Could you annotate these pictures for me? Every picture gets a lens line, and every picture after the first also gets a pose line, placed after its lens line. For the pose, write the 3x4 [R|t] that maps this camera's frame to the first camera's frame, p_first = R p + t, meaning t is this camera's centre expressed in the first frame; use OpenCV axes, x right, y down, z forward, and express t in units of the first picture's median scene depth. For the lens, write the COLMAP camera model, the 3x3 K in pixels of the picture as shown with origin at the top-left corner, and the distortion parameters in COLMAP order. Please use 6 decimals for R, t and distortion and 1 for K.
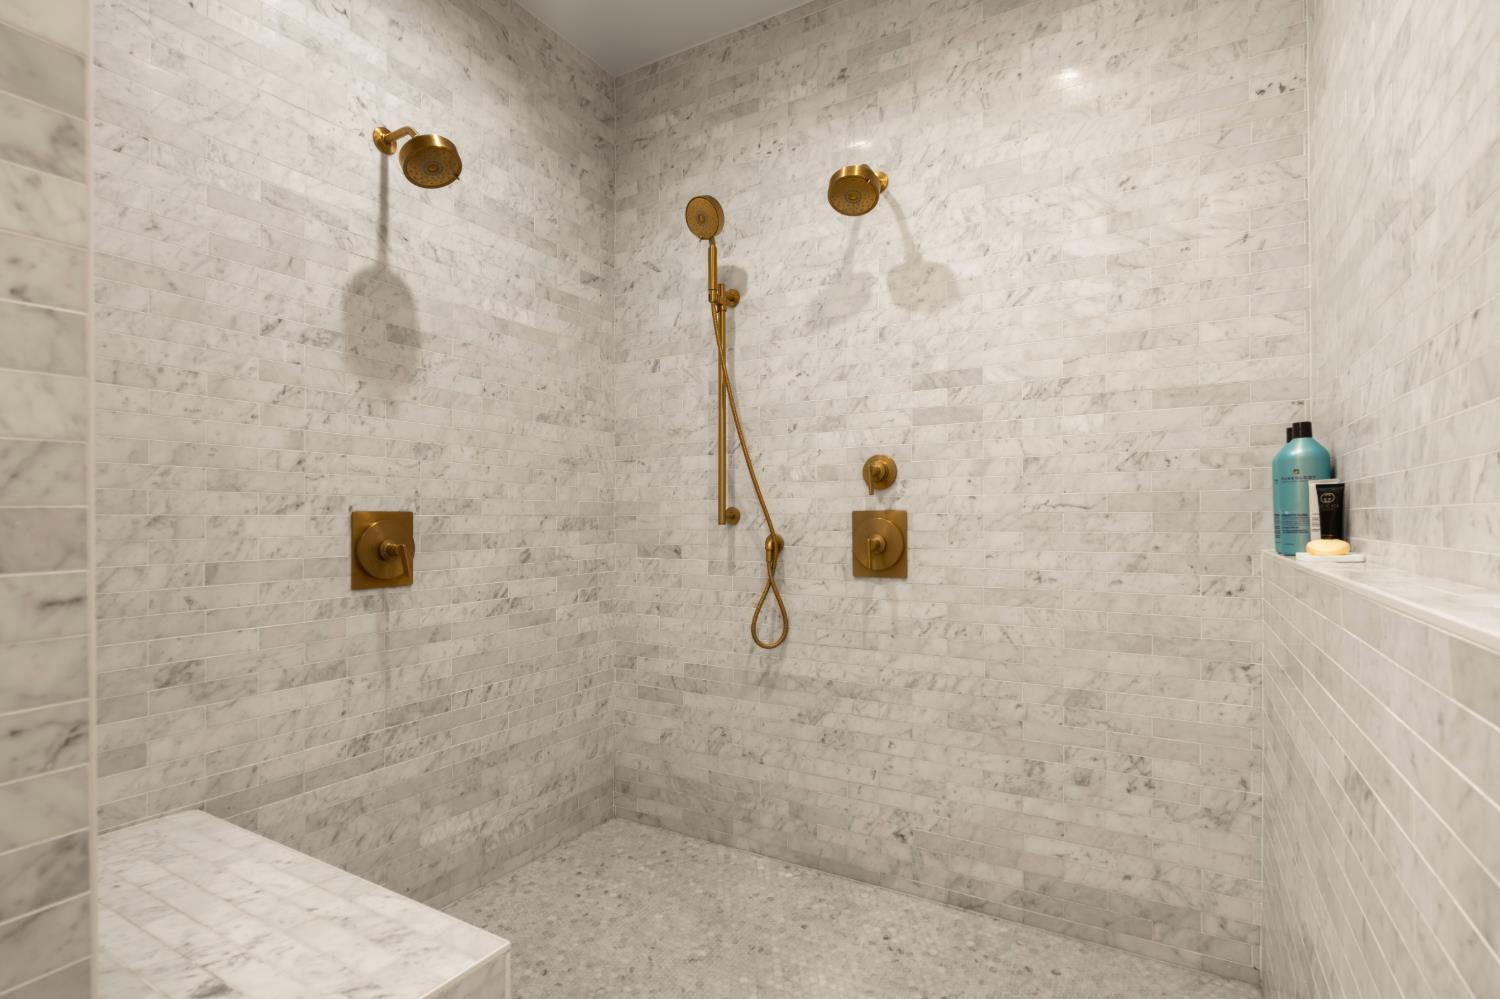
lens RADIAL K [[741.7, 0, 744.2], [0, 741.7, 512.5], [0, 0, 1]] dist [-0.007933, 0.004917]
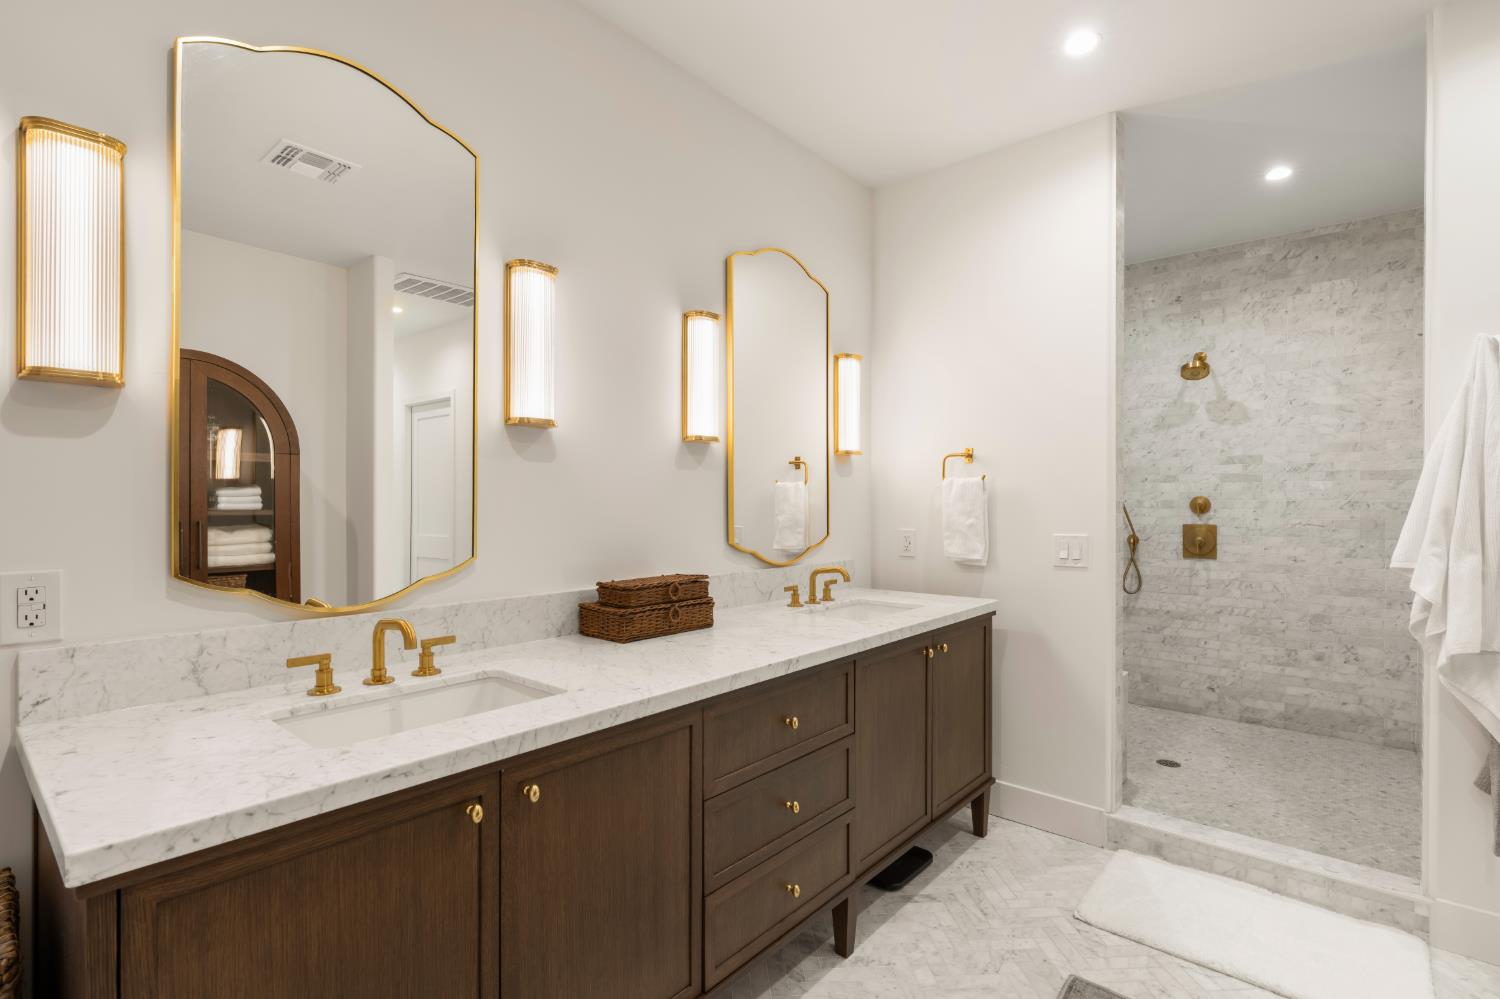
lens RADIAL K [[741.7, 0, 725.1], [0, 741.7, 499.4], [0, 0, 1]] dist [-0.007933, 0.004917]
pose [[0.981677, 0.005366, -0.190477, -0.734621], [-0.003974, 0.999963, 0.007688, -0.085222], [0.190511, -0.006790, 0.981662, -1.260964]]
